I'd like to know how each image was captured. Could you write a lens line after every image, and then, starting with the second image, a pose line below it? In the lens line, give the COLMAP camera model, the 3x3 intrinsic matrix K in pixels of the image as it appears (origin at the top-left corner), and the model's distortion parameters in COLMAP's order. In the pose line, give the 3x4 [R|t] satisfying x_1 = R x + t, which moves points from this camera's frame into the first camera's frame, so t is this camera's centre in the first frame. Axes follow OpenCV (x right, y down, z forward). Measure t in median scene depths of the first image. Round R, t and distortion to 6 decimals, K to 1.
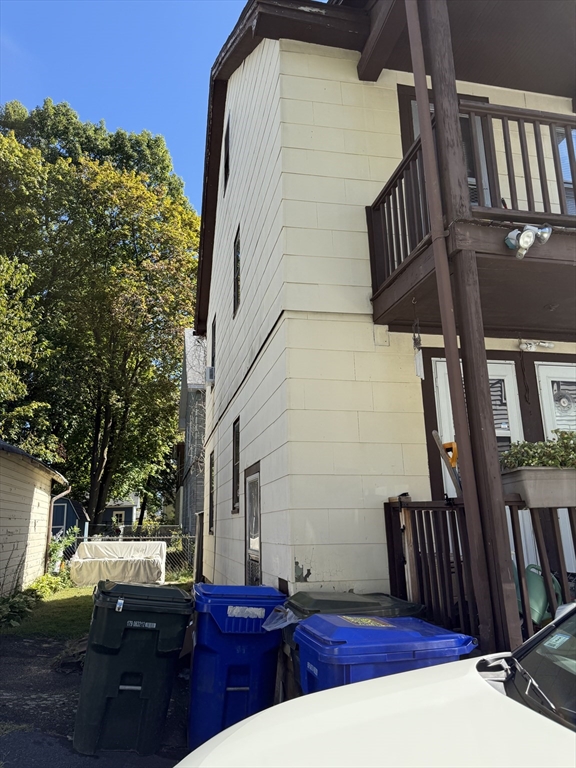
lens RADIAL K [[548.1, 0, 291.3], [0, 548.1, 389.1], [0, 0, 1]] dist [0.064369, -0.070435]
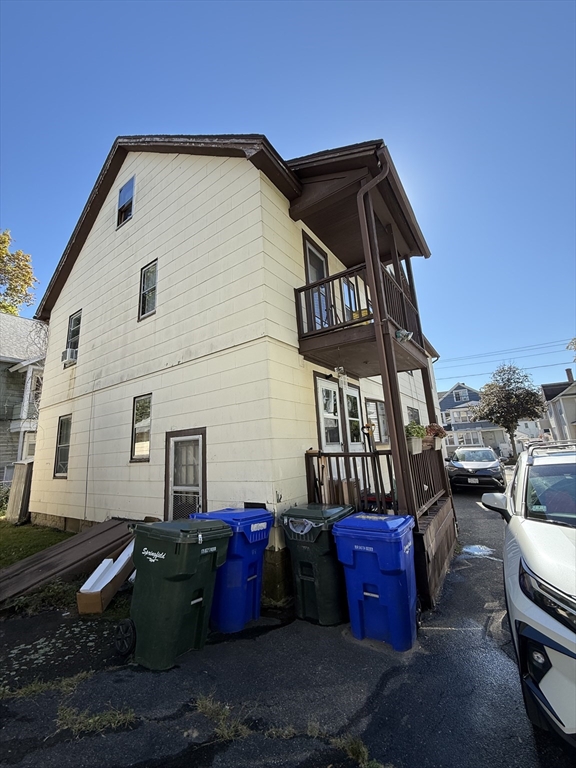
lens RADIAL K [[304.2, 0, 288.0], [0, 304.2, 384.0], [0, 0, 1]] dist [-0.000663, -0.000404]
pose [[0.738379, 0.121562, 0.663339, -0.203014], [-0.118847, 0.991681, -0.049441, 0.012653], [-0.663831, -0.042330, 0.746684, 0.104969]]
